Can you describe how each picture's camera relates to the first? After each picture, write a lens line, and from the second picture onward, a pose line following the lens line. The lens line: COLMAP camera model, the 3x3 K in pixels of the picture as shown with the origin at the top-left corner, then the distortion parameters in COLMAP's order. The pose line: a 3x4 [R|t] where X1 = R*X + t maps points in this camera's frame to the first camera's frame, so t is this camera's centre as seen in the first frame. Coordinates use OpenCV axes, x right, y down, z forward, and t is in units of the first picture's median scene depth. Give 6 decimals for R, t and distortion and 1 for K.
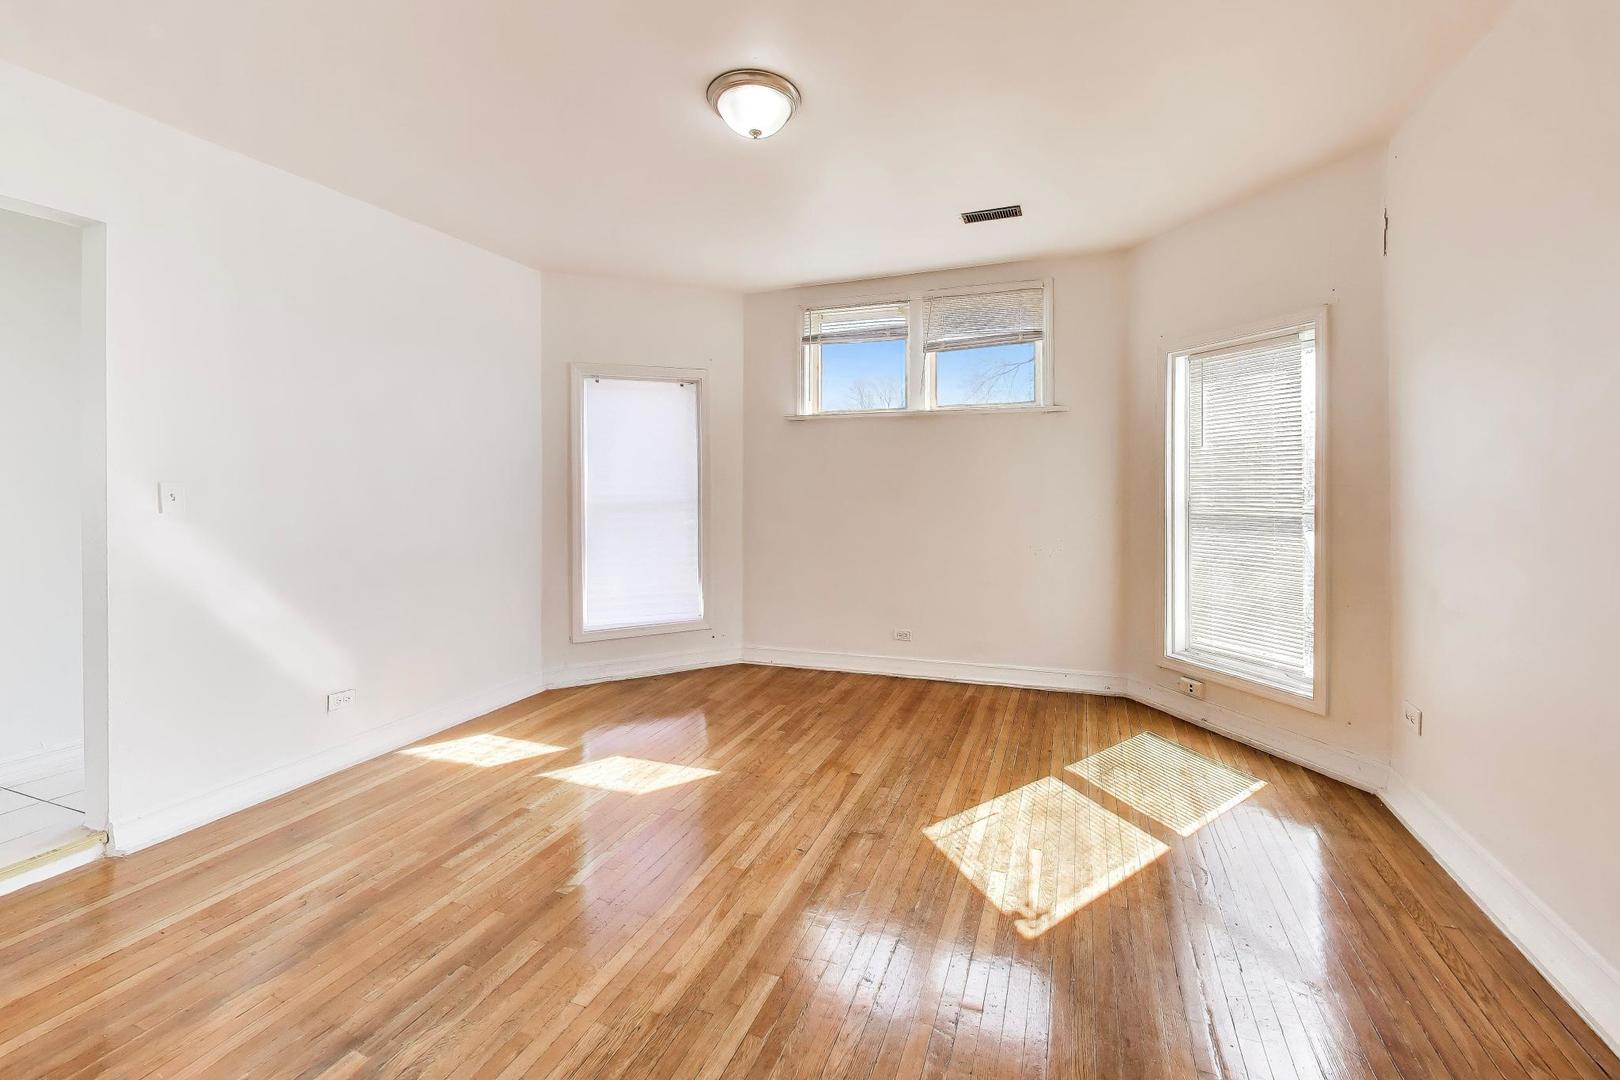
lens RADIAL K [[650.5, 0, 869.4], [0, 650.5, 486.6], [0, 0, 1]] dist [0.000049, -0.000177]
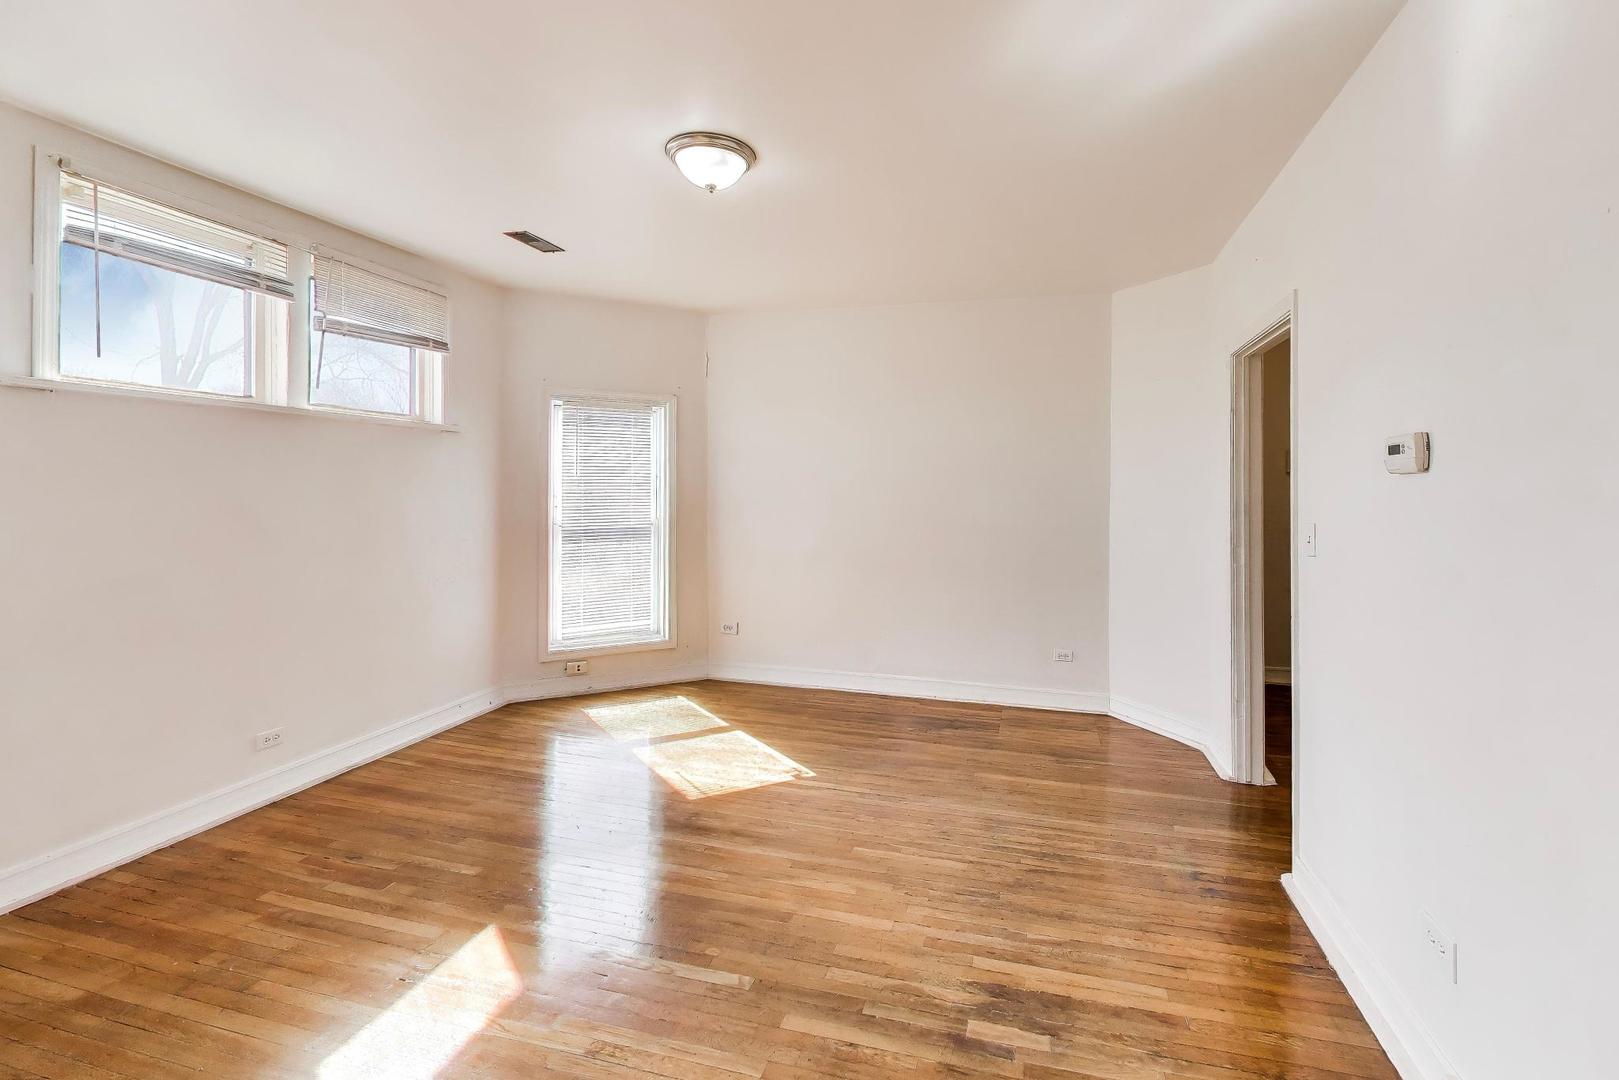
lens RADIAL K [[650.1, 0, 868.9], [0, 650.1, 486.6], [0, 0, 1]] dist [0.000049, -0.000177]
pose [[-0.062140, 0.011092, 0.998006, -0.837141], [0.001698, 0.999938, -0.011008, -0.028254], [-0.998066, 0.001011, -0.062155, 0.542038]]
